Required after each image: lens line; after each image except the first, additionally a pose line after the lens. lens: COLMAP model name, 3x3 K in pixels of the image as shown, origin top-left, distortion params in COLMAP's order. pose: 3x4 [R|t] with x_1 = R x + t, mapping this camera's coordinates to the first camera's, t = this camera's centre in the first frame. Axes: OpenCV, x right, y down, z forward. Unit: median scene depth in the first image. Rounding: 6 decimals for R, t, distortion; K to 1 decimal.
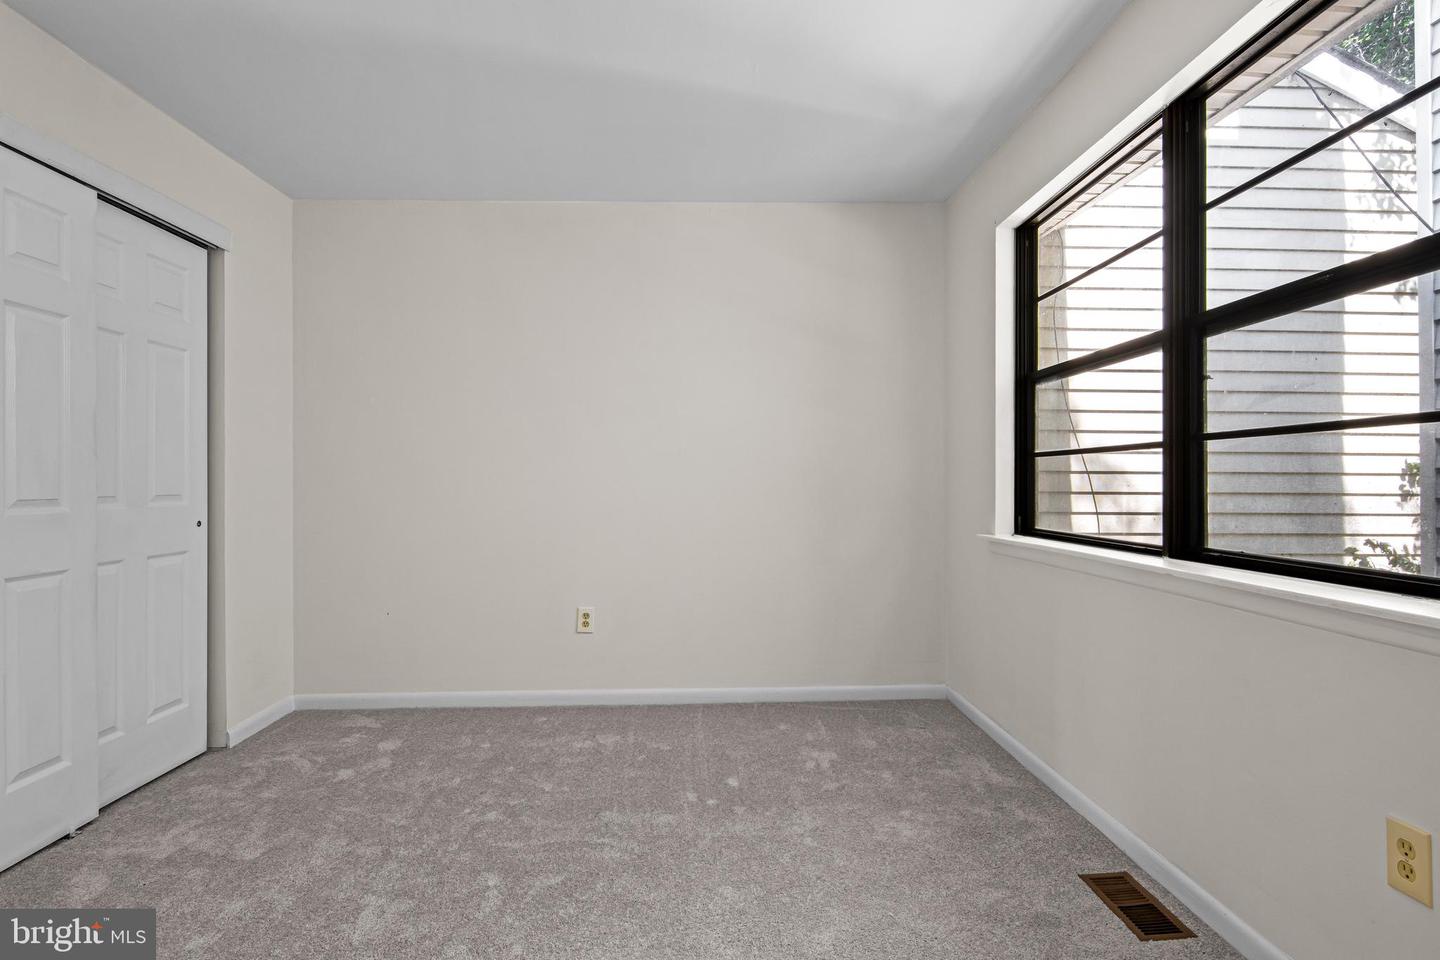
lens RADIAL K [[737.6, 0, 721.7], [0, 737.6, 482.8], [0, 0, 1]] dist [0.012700, -0.011380]
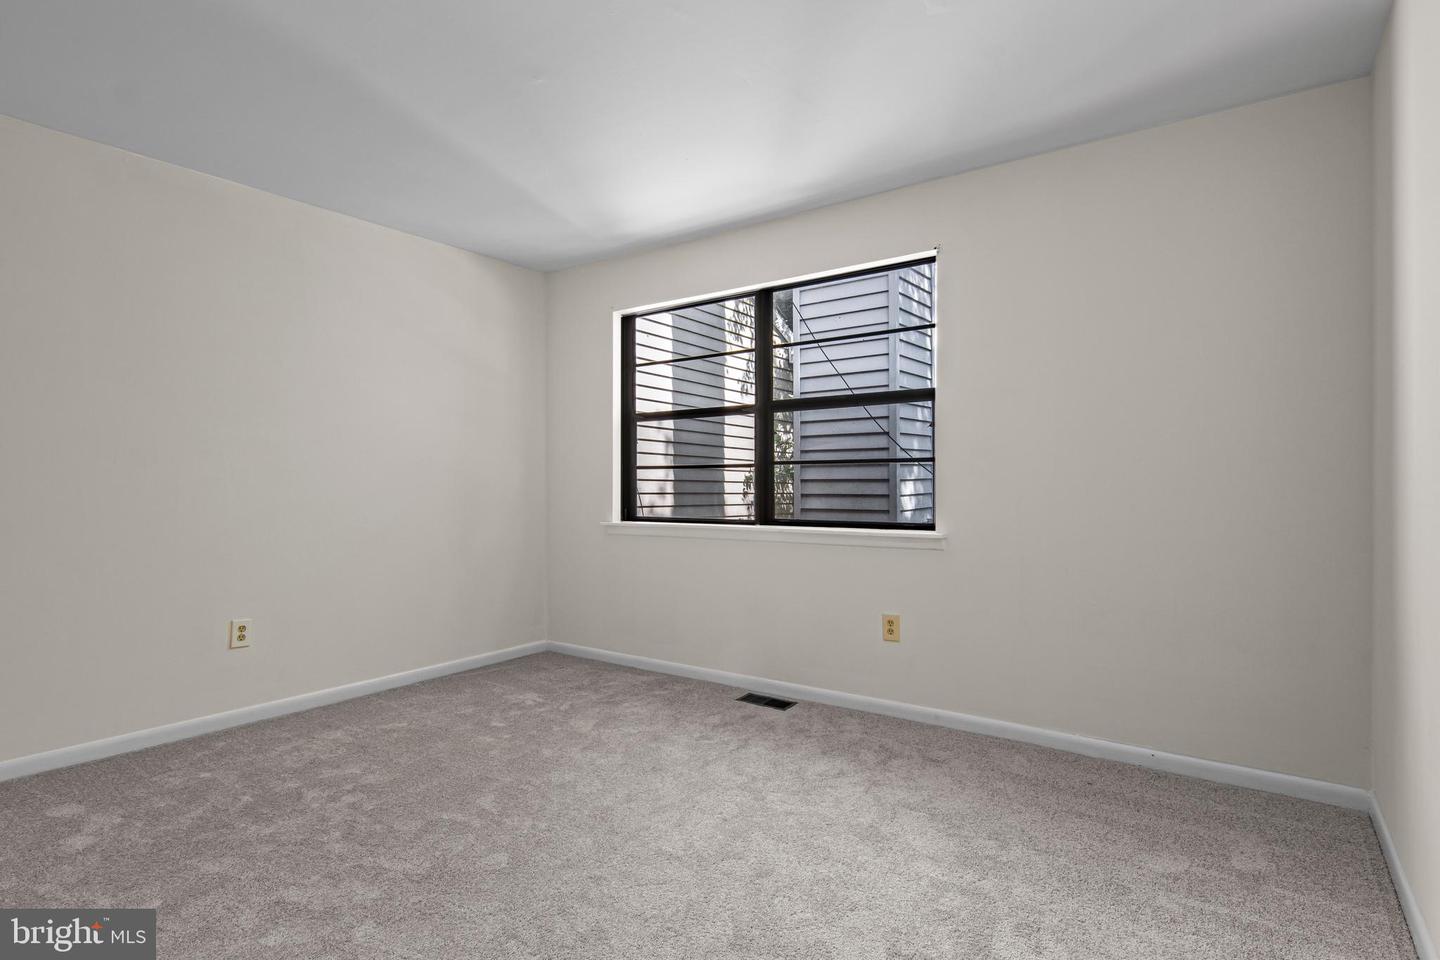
lens RADIAL K [[750.4, 0, 713.3], [0, 750.4, 480.7], [0, 0, 1]] dist [0.002202, 0.000107]
pose [[0.608226, 0.007583, 0.793728, -0.717489], [0.000784, 0.999948, -0.010154, 0.004467], [-0.793764, 0.006798, 0.608188, -0.062553]]
